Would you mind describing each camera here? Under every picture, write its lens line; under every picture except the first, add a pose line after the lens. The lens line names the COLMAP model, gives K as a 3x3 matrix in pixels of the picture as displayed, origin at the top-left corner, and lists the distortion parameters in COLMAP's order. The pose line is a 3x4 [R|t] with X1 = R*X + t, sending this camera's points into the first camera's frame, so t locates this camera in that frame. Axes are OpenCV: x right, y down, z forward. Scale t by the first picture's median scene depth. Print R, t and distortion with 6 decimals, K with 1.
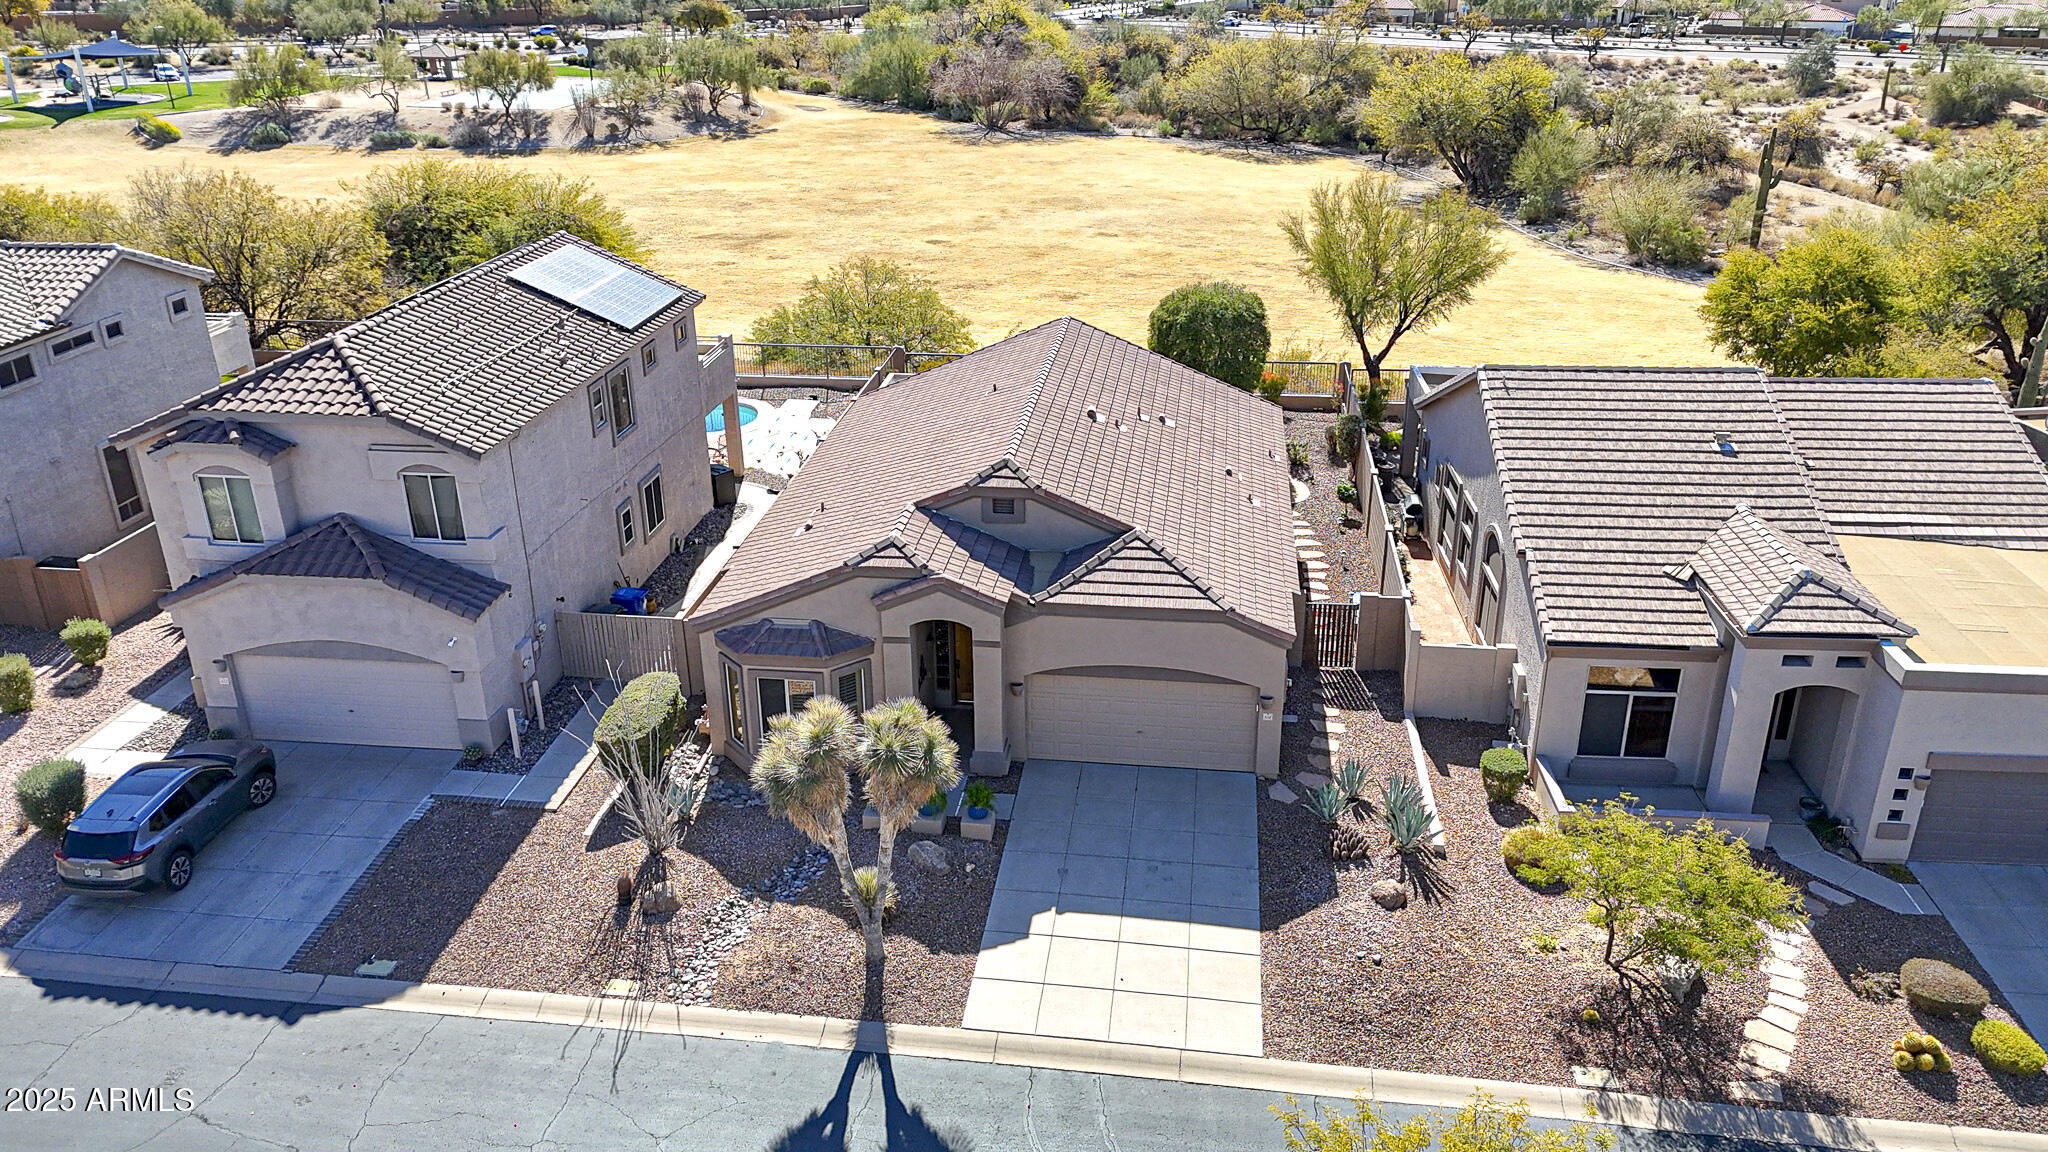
lens RADIAL K [[1492.0, 0, 1024.0], [0, 1492.0, 576.0], [0, 0, 1]] dist [0.059838, -0.039908]
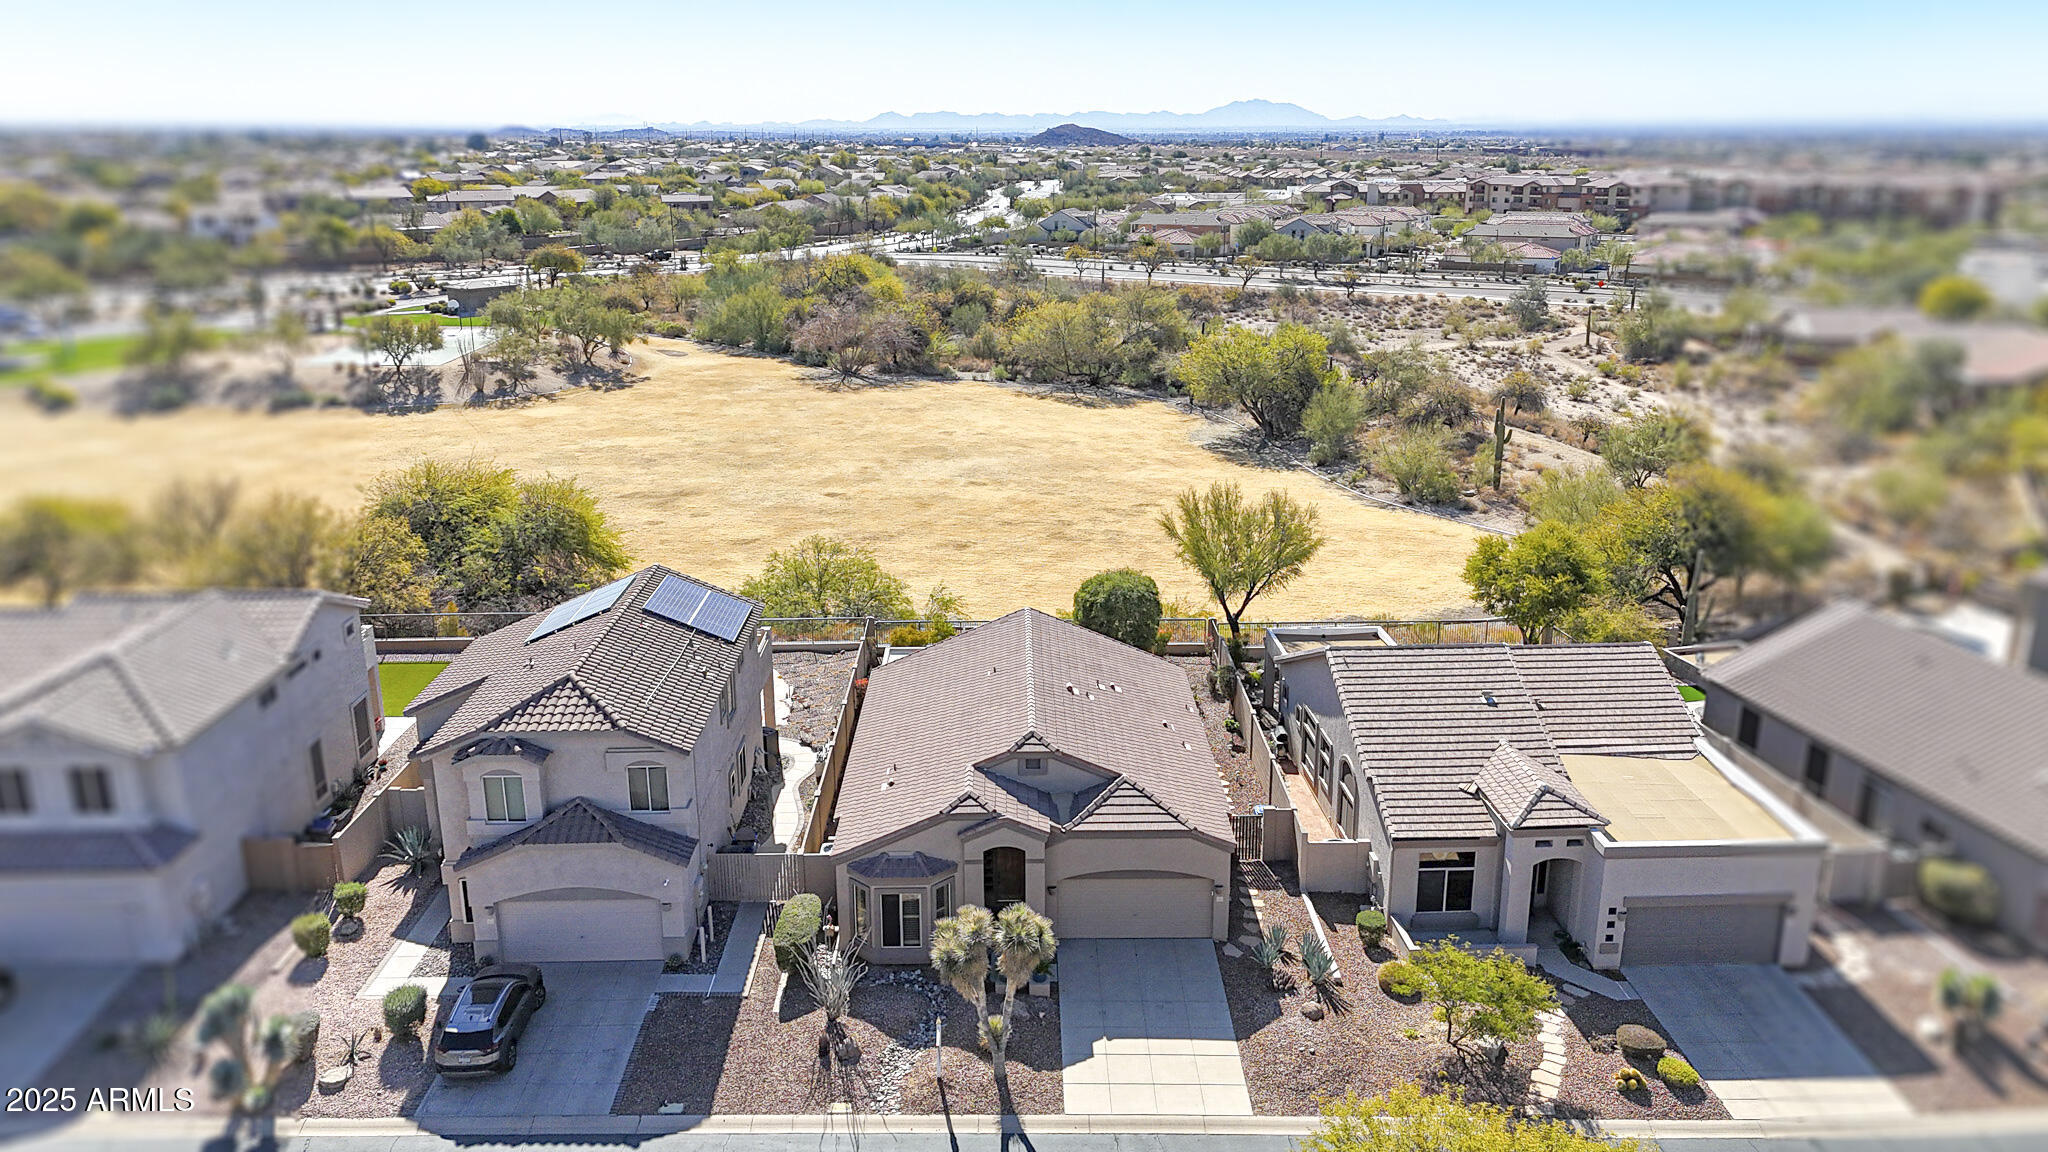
lens RADIAL K [[1478.2, 0, 1024.0], [0, 1478.2, 576.0], [0, 0, 1]] dist [0.134022, -0.271887]
pose [[0.990623, -0.035722, 0.131868, -0.214351], [0.051126, 0.992009, -0.115341, -0.064336], [-0.126694, 0.121001, 0.984534, -0.484993]]
